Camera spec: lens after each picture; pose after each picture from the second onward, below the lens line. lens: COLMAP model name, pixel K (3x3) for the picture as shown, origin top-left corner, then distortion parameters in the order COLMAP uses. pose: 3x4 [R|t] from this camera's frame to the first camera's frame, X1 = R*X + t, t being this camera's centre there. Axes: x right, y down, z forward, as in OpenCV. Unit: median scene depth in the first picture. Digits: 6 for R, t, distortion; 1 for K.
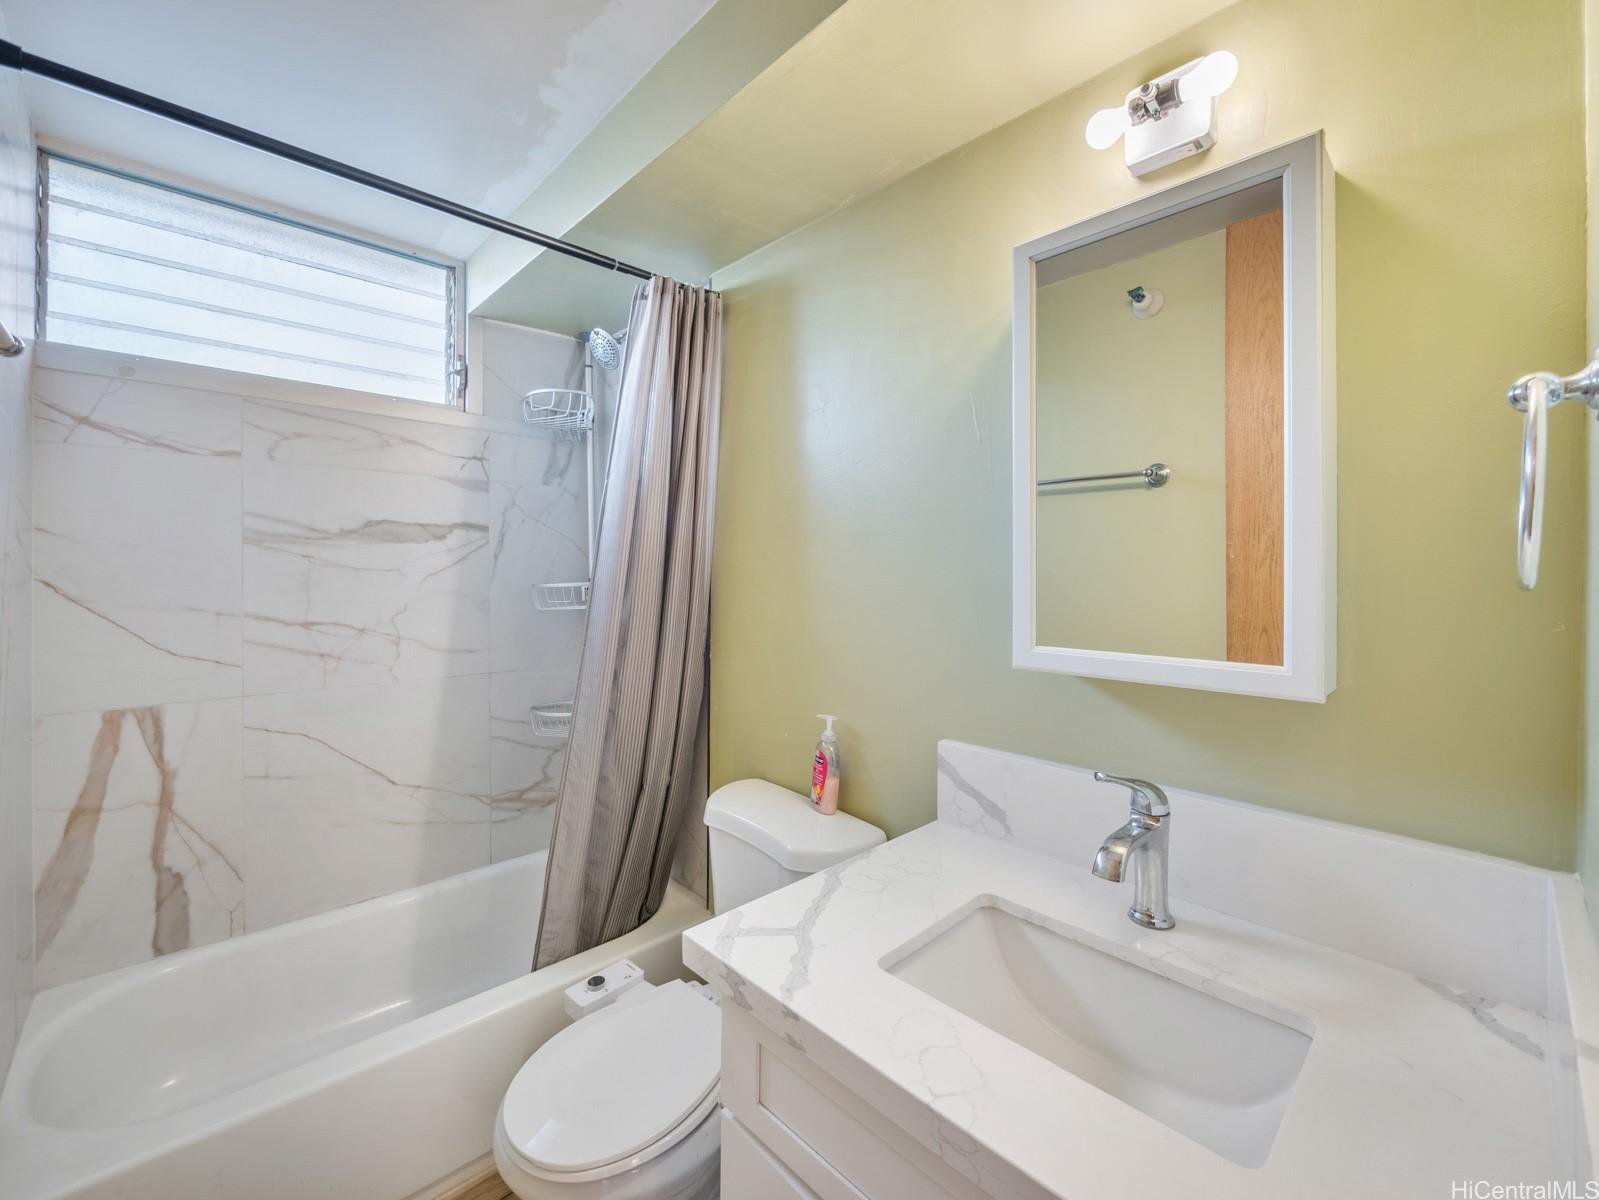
lens RADIAL K [[666.8, 0, 799.6], [0, 666.8, 571.8], [0, 0, 1]] dist [-0.016156, 0.000055]
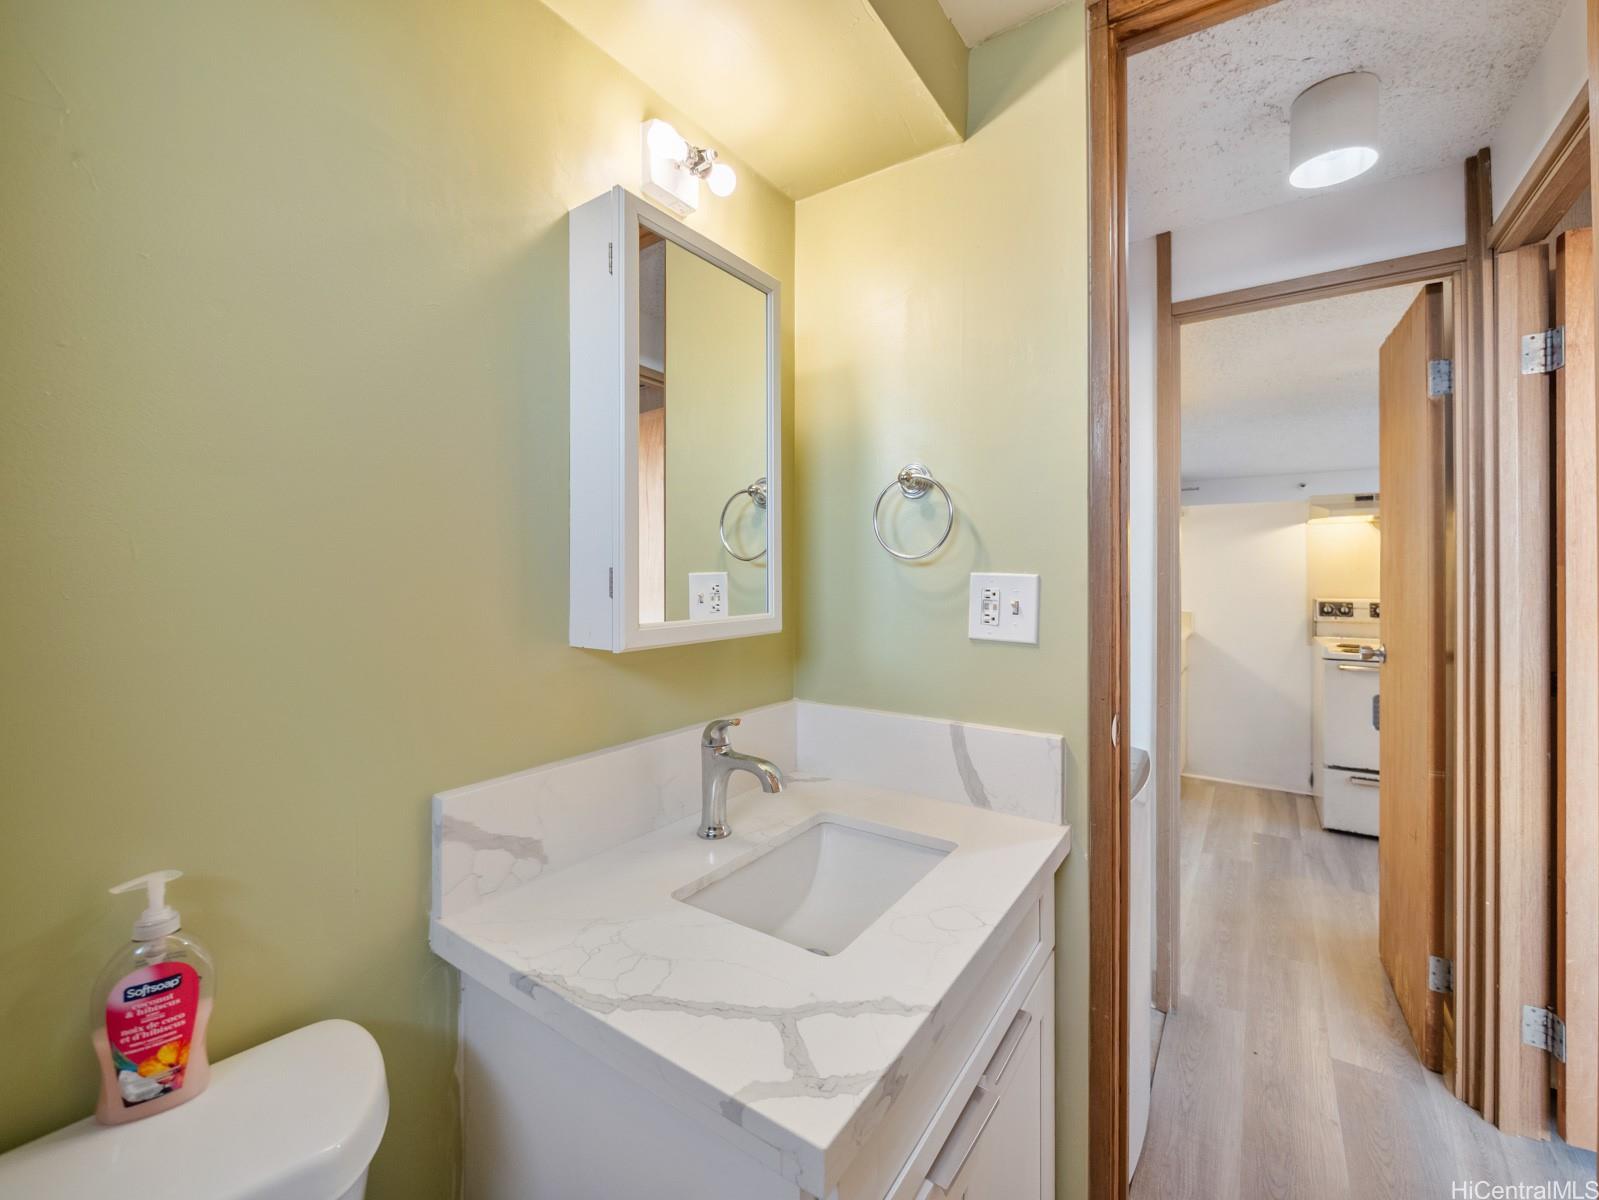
lens RADIAL K [[666.8, 0, 799.6], [0, 666.8, 571.8], [0, 0, 1]] dist [-0.016156, 0.000055]
pose [[-0.201035, -0.000684, 0.979584, -0.613247], [0.004498, 0.999989, 0.001622, 0.038841], [-0.979574, 0.004732, -0.201030, 0.957628]]
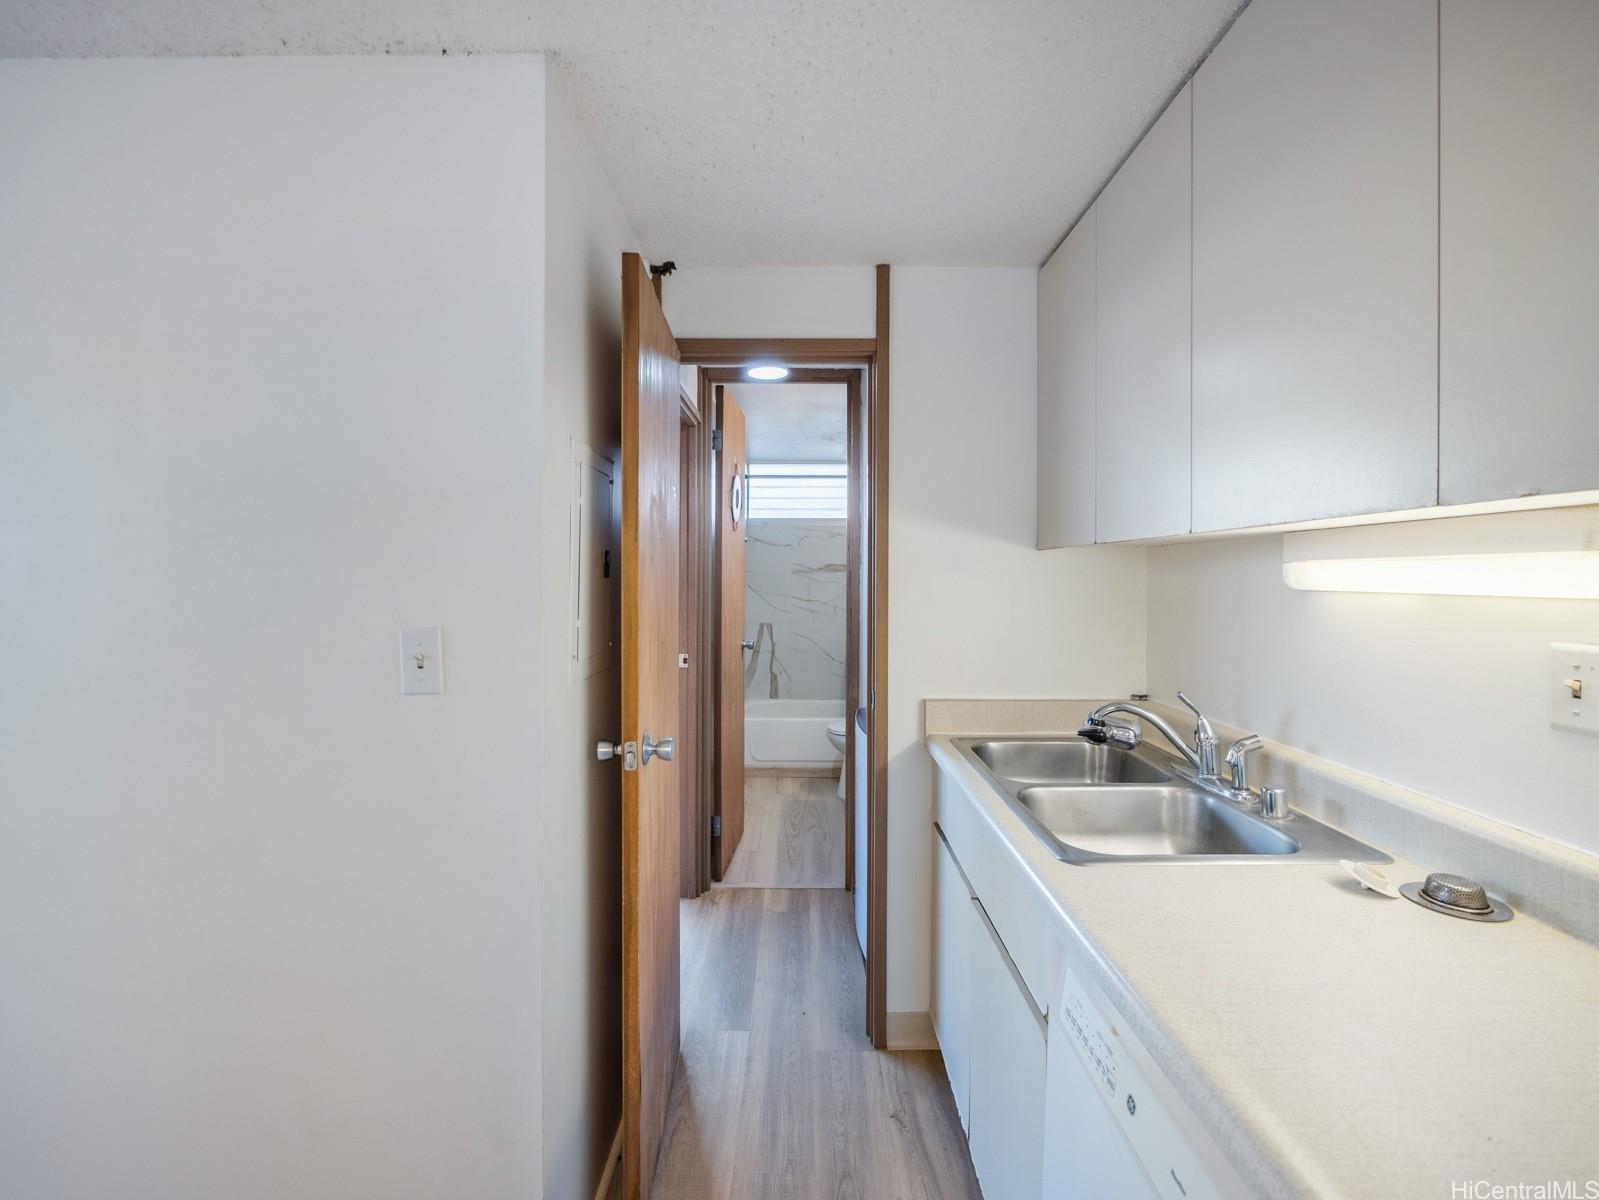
lens RADIAL K [[649.2, 0, 803.1], [0, 649.2, 582.0], [0, 0, 1]] dist [-0.010073, -0.000033]
pose [[0.724705, 0.003167, -0.689052, 2.195296], [0.001819, 0.999977, 0.006509, -0.039527], [0.689056, -0.005971, 0.724683, -1.989571]]
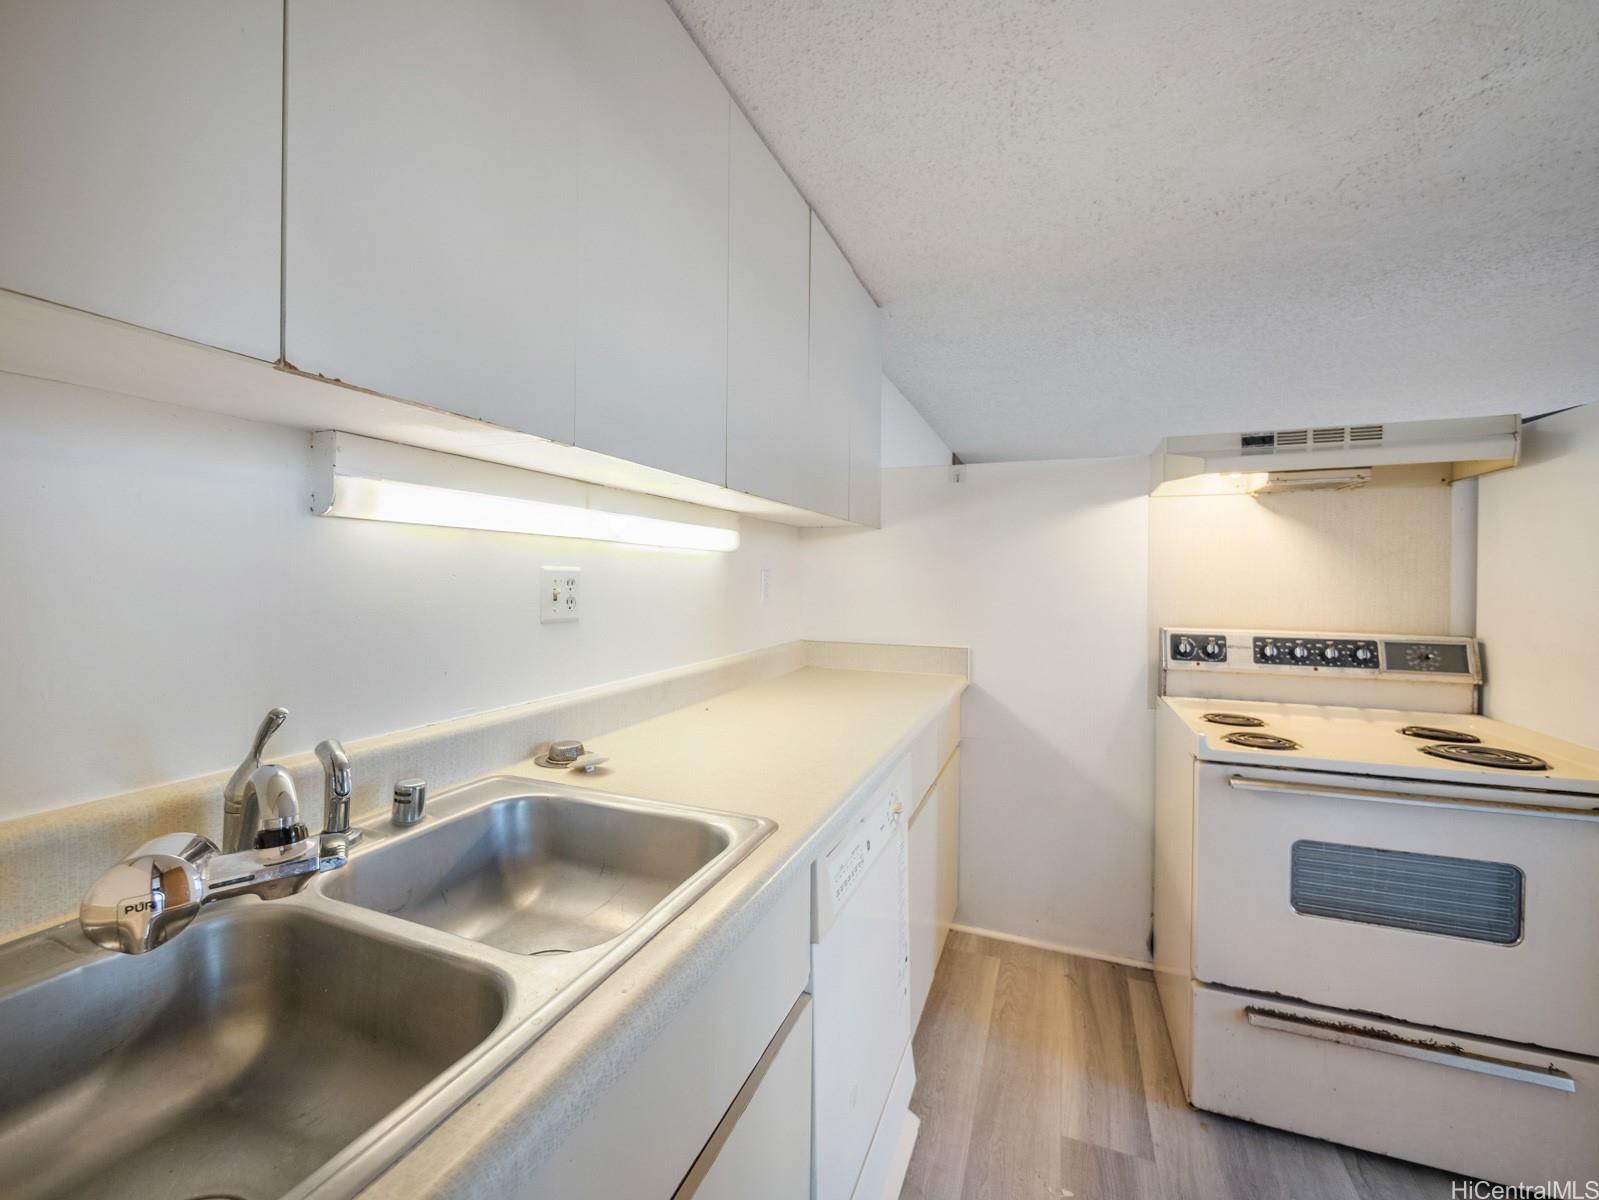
lens RADIAL K [[681.4, 0, 798.6], [0, 681.4, 581.6], [0, 0, 1]] dist [-0.005884, 0.000077]
pose [[-0.427463, -0.009362, 0.903985, 0.974289], [-0.009261, 0.999939, 0.005977, 0.060711], [-0.903986, -0.005817, -0.427523, -0.650671]]
